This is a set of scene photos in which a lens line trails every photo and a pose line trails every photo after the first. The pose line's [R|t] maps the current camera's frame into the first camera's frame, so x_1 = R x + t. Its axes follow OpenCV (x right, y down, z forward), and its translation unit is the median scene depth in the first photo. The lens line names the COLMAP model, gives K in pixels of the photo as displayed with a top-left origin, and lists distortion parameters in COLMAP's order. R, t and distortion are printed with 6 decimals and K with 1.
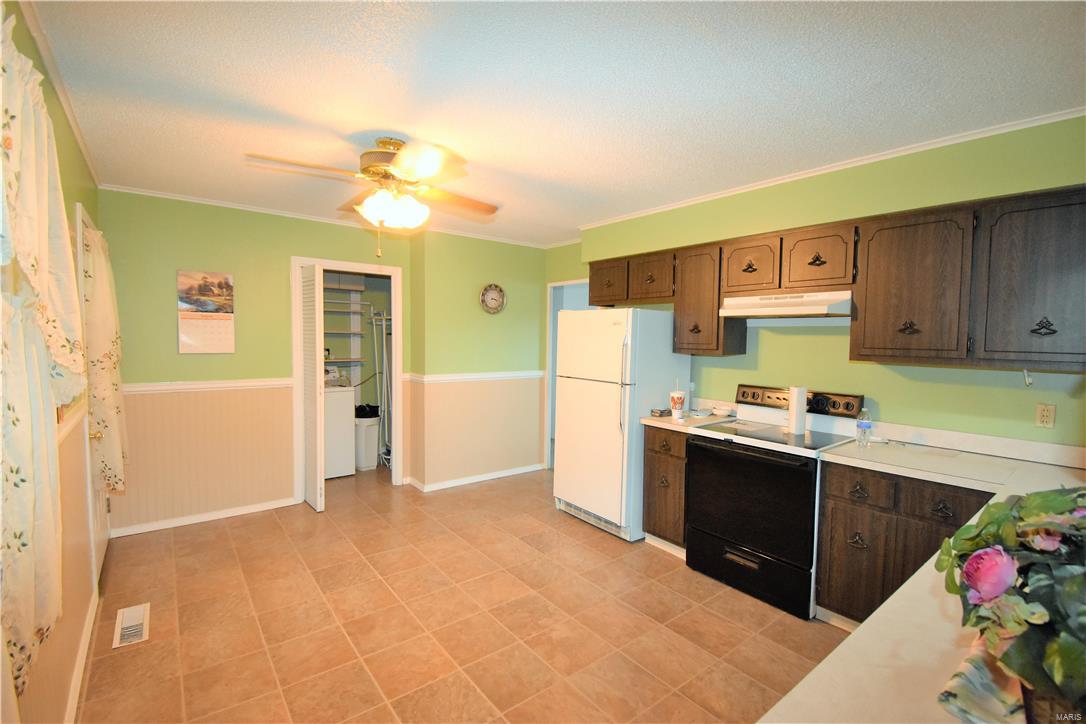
lens RADIAL K [[484.6, 0, 543.0], [0, 484.6, 362.0], [0, 0, 1]] dist [0.026144, -0.029117]
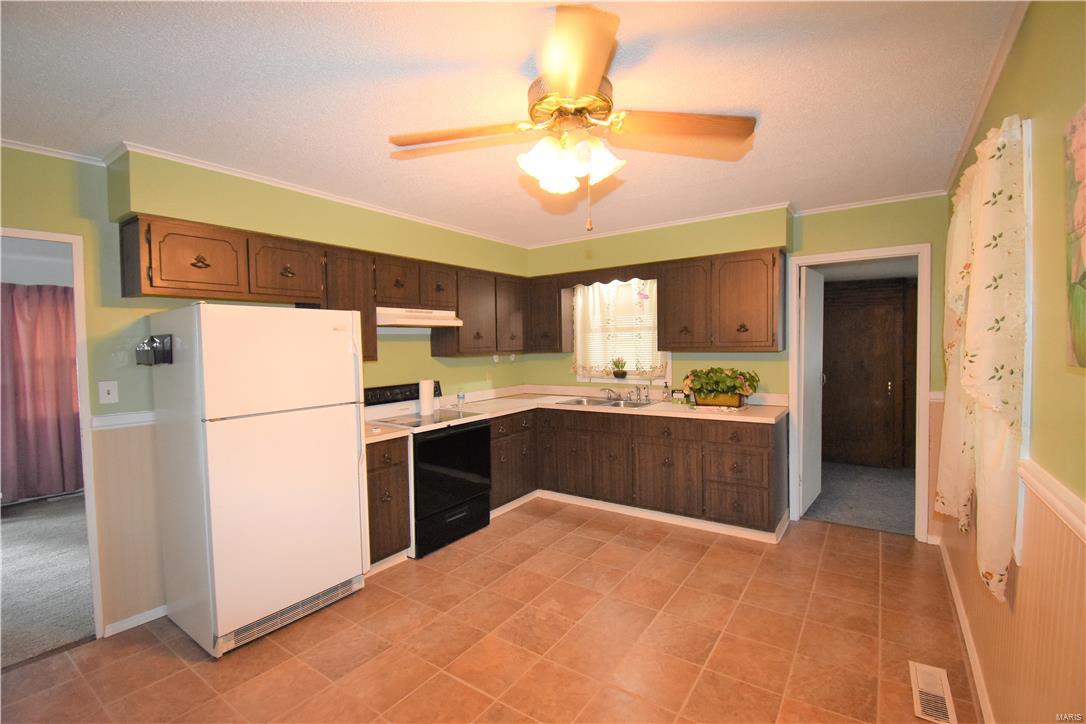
lens RADIAL K [[484.6, 0, 543.0], [0, 484.6, 362.0], [0, 0, 1]] dist [0.026144, -0.029117]
pose [[-0.297890, -0.049341, 0.953324, -0.840091], [0.066469, 0.995167, 0.072277, -0.072849], [-0.952283, 0.084898, -0.293171, 1.094995]]
